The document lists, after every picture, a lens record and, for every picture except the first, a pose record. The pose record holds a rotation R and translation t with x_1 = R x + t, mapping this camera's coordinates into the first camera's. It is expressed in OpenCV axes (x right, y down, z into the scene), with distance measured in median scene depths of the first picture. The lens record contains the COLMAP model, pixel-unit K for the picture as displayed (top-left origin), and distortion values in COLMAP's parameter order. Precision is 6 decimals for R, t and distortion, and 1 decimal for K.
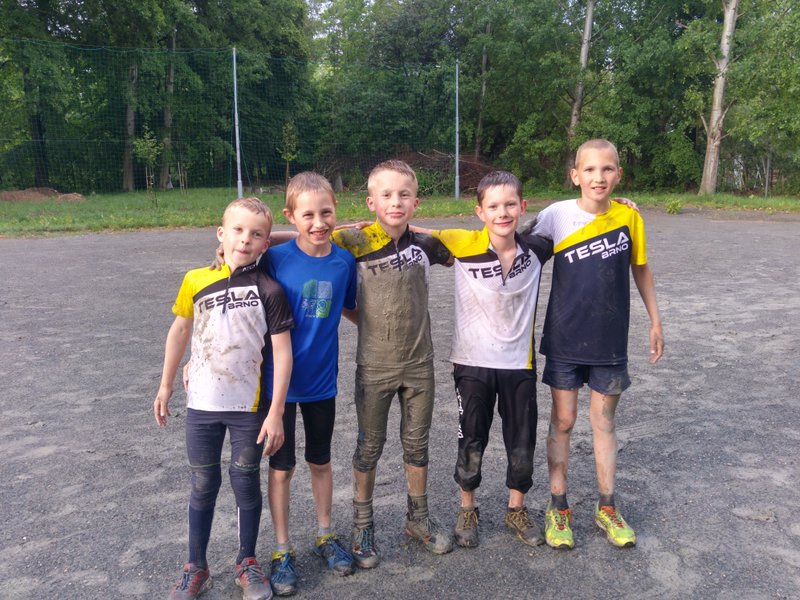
lens RADIAL K [[730.1, 0, 399.9], [0, 730.1, 299.7], [0, 0, 1]] dist [-0.007275, 0.000000]
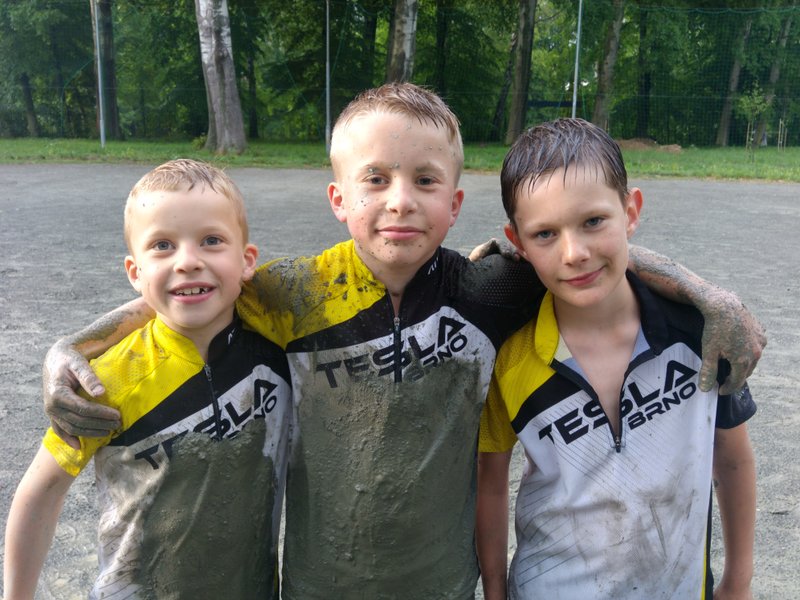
lens RADIAL K [[730.1, 0, 399.9], [0, 730.1, 300.4], [0, 0, 1]] dist [-0.007275, 0.000000]
pose [[0.734173, 0.188962, -0.652137, 0.015801], [-0.149227, 0.981914, 0.116518, 0.020620], [0.662360, 0.011772, 0.749093, -0.112400]]
